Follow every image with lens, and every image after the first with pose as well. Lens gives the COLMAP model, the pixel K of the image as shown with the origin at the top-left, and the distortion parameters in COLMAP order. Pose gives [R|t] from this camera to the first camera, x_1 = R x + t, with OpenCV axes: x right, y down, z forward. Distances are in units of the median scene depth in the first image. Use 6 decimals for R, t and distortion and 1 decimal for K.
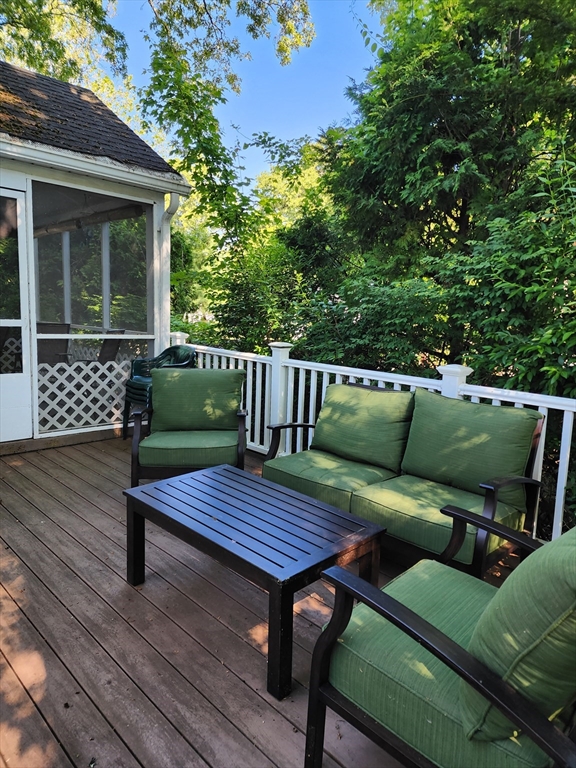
lens RADIAL K [[506.7, 0, 302.9], [0, 506.7, 368.0], [0, 0, 1]] dist [0.090892, -0.082708]
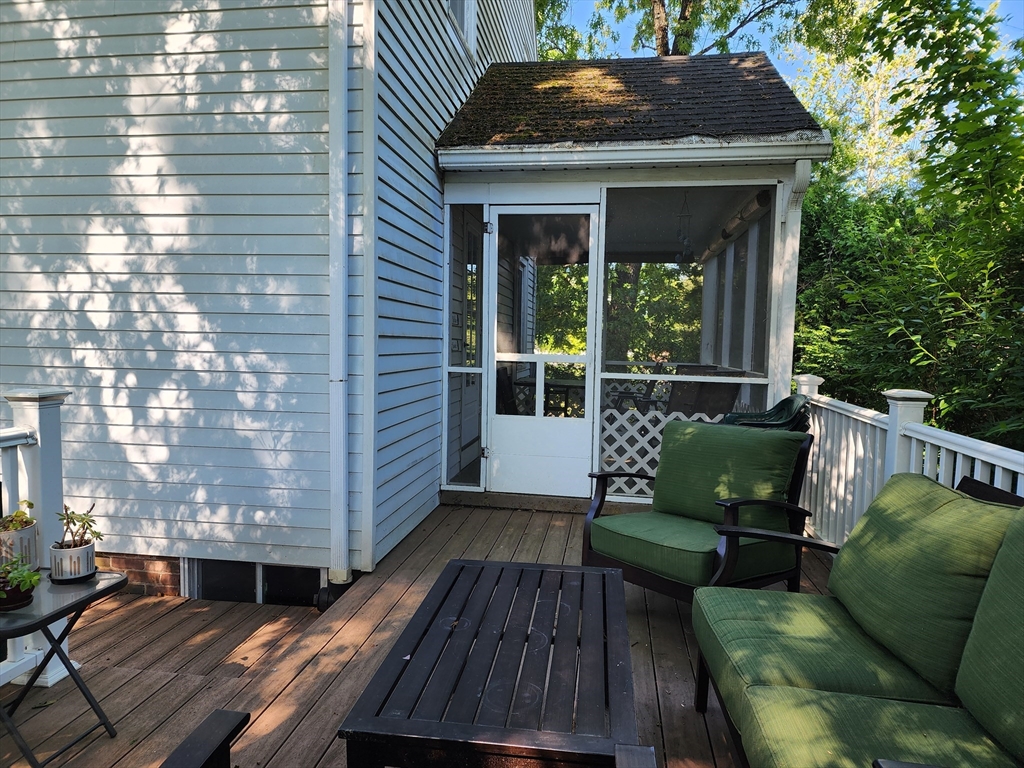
lens RADIAL K [[682.8, 0, 506.6], [0, 682.8, 388.3], [0, 0, 1]] dist [0.079279, -0.068822]
pose [[0.589119, 0.029327, -0.807514, 0.282318], [-0.086372, 0.995901, -0.026844, 0.001785], [0.803417, 0.085561, 0.589237, 0.241949]]
